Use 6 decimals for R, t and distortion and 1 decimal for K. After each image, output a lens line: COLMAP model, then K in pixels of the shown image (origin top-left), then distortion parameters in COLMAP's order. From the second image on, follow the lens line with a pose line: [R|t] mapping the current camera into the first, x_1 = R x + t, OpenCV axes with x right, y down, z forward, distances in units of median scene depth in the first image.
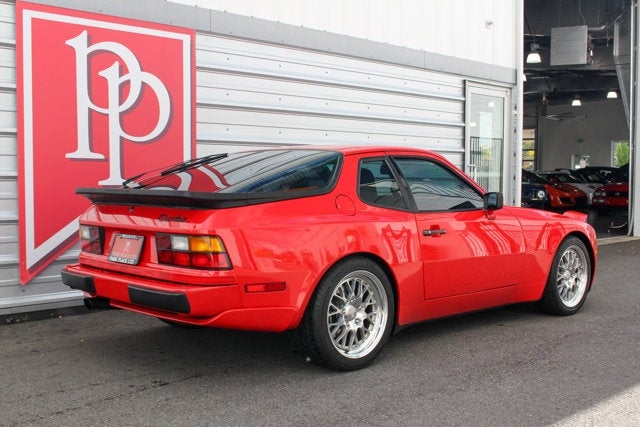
lens RADIAL K [[741.1, 0, 320.0], [0, 741.1, 213.5], [0, 0, 1]] dist [-0.025262, -0.020066]
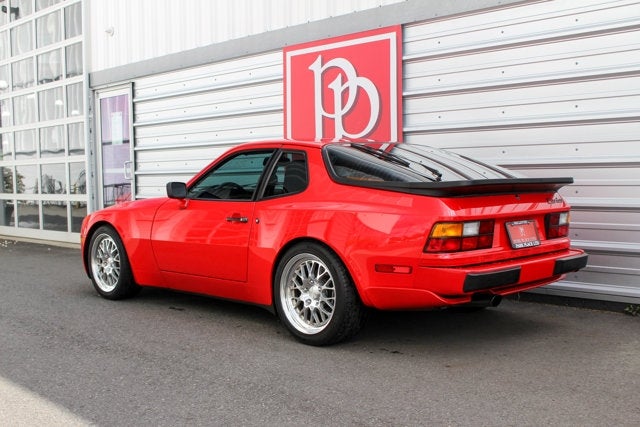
lens RADIAL K [[768.5, 0, 320.0], [0, 768.5, 213.5], [0, 0, 1]] dist [-0.020183, -0.019170]
pose [[0.024596, 0.045031, -0.998683, 0.985557], [-0.033837, 0.998450, 0.044188, -0.031081], [0.999125, 0.032705, 0.026081, 0.937304]]
